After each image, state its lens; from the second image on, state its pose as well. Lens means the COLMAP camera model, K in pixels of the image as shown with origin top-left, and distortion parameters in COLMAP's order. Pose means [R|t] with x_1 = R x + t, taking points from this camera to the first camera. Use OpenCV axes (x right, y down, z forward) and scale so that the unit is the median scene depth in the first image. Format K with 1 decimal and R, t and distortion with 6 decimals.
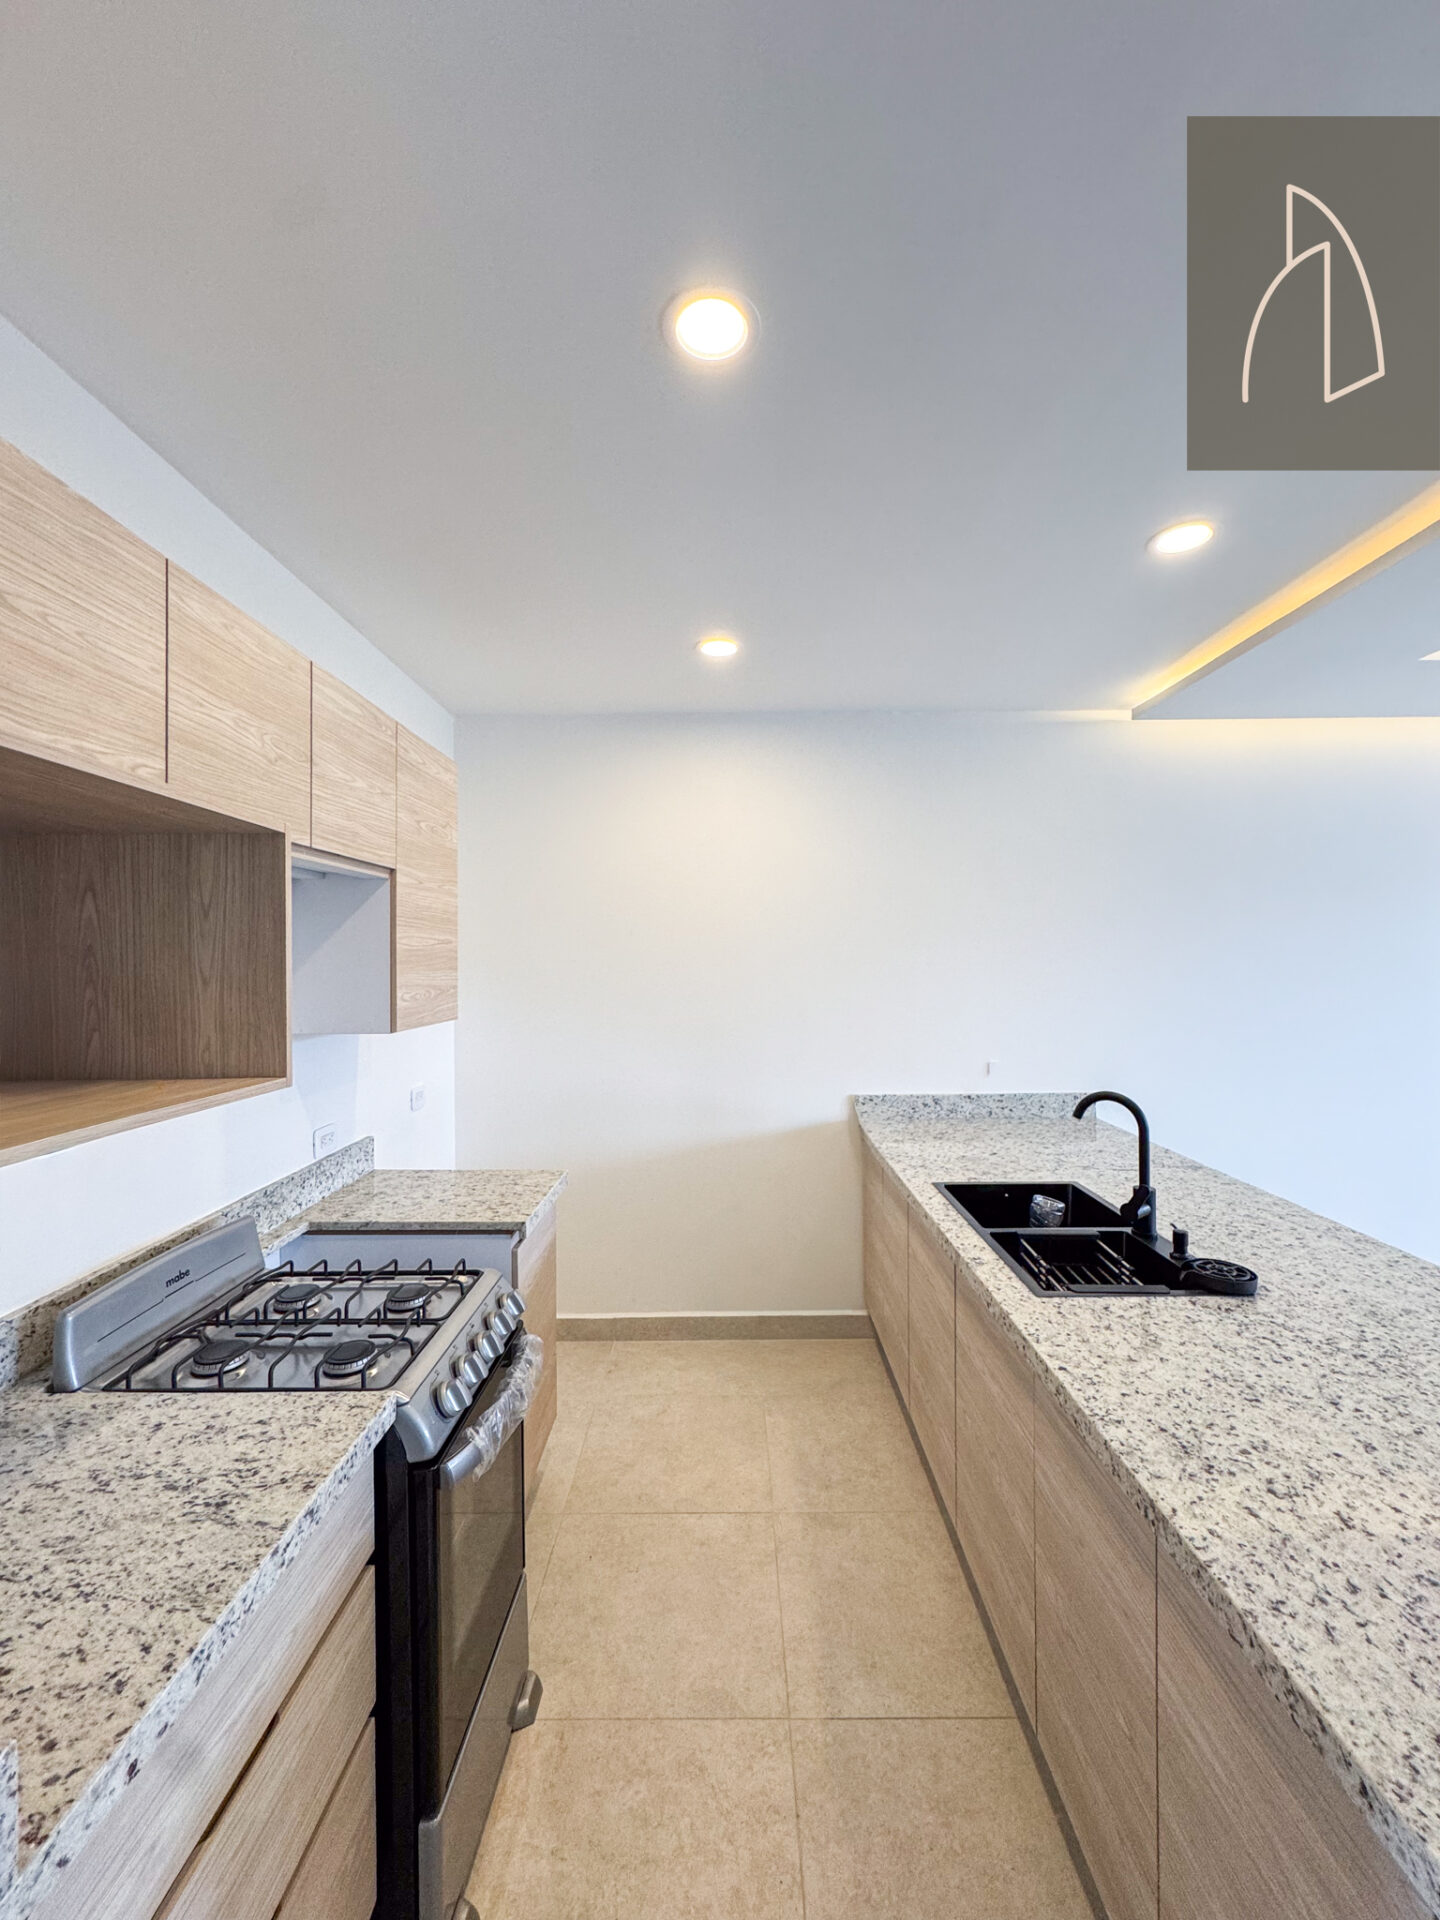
lens RADIAL K [[759.8, 0, 716.4], [0, 759.8, 958.4], [0, 0, 1]] dist [-0.004097, 0.000023]
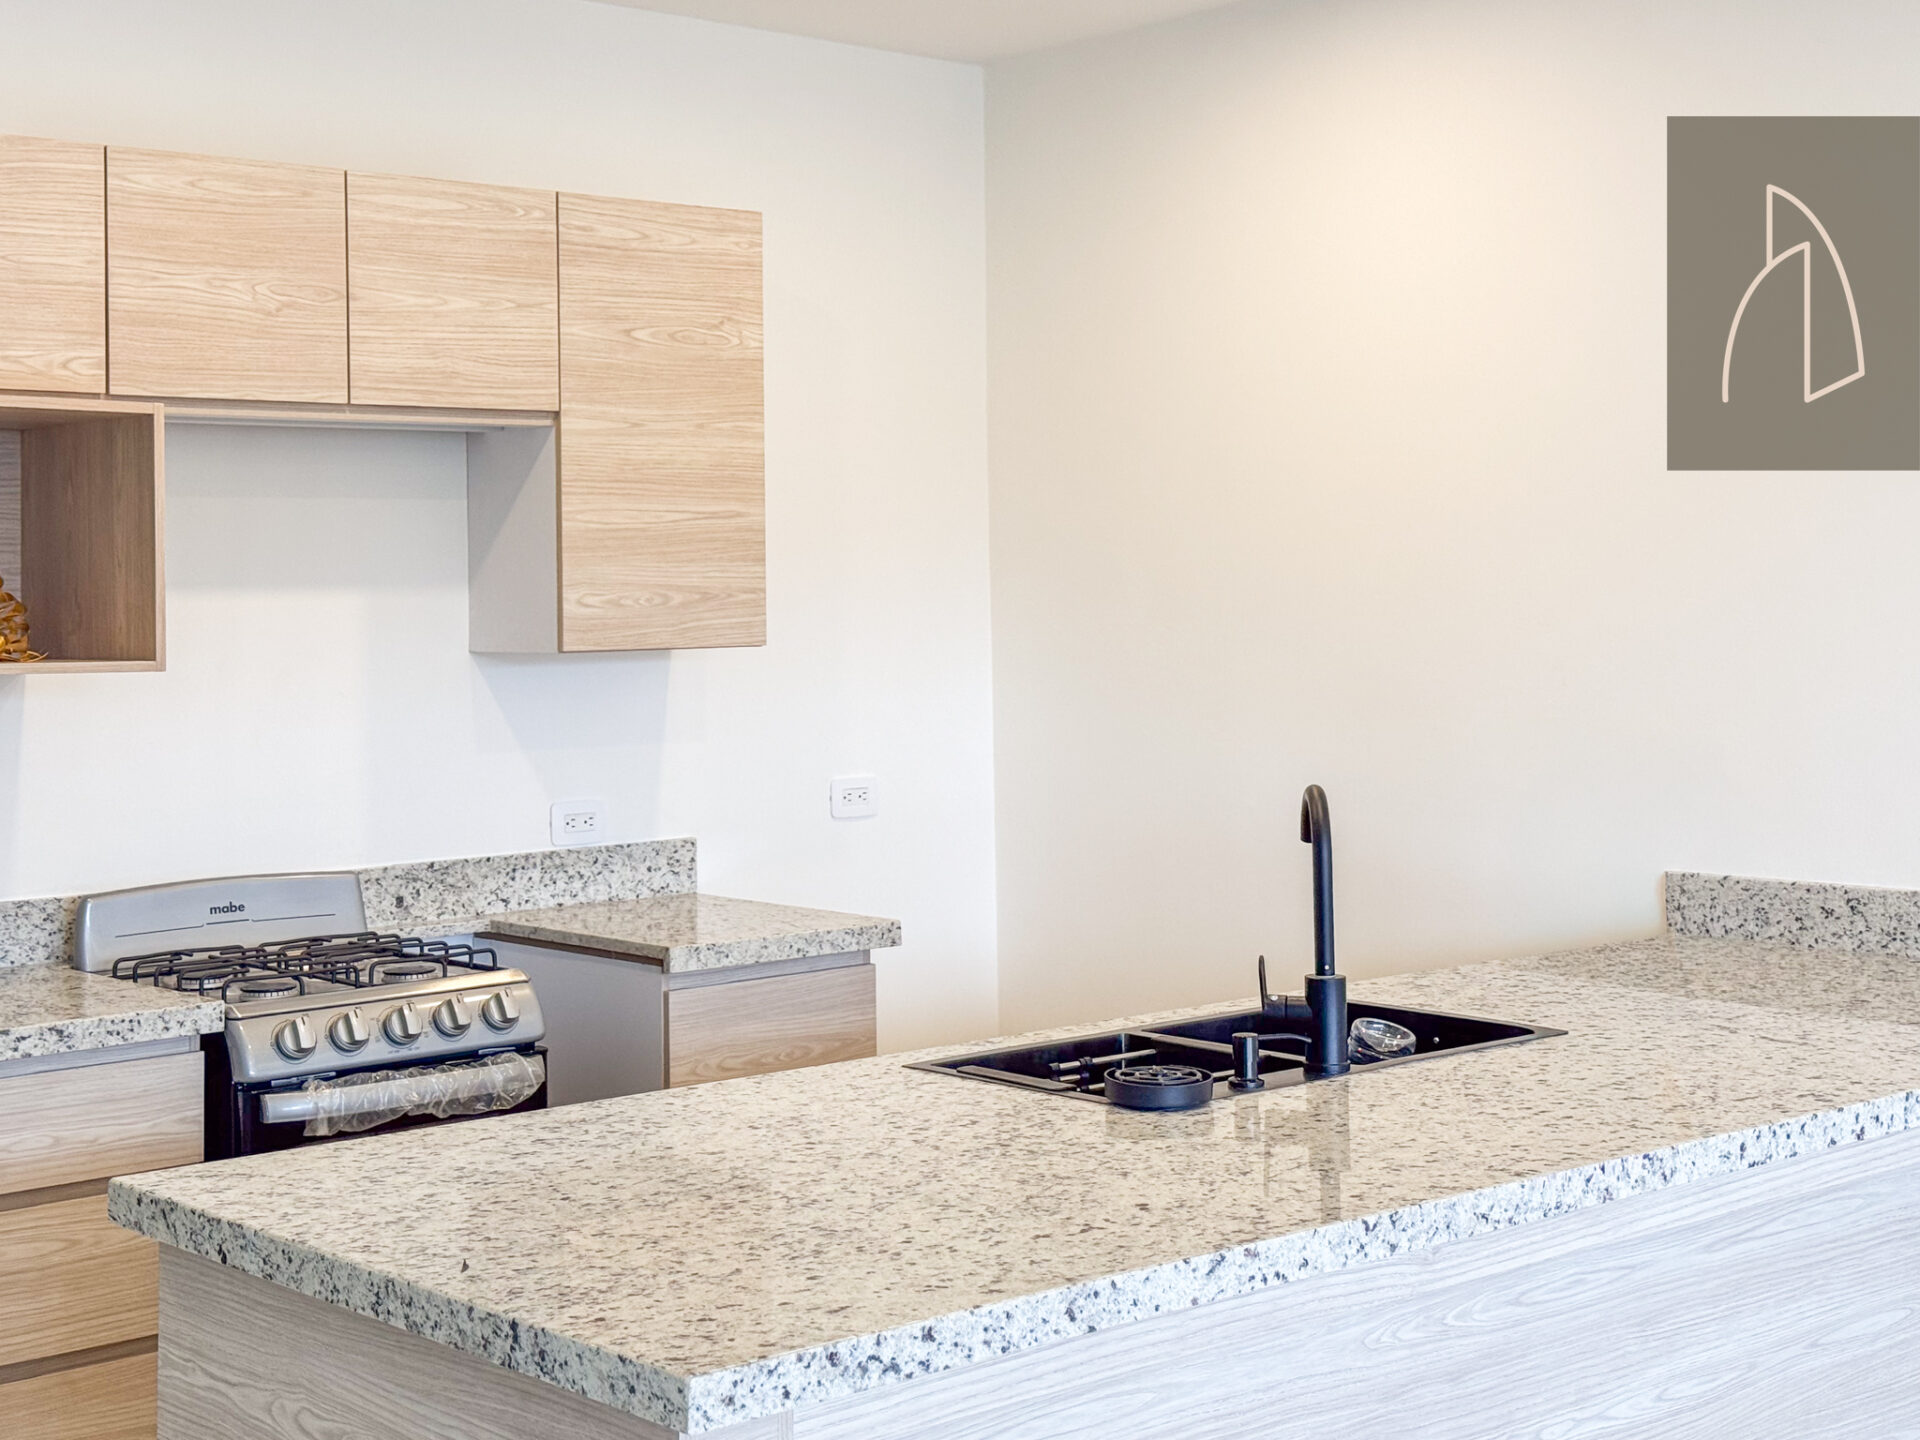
lens RADIAL K [[2662.4, 0, 950.3], [0, 2662.4, 562.4], [0, 0, 1]] dist [0.150915, 0.000000]
pose [[0.668619, -0.014035, -0.743473, 1.667184], [0.014300, 0.999880, -0.006016, 0.038891], [0.743468, -0.006609, 0.668739, -0.355868]]
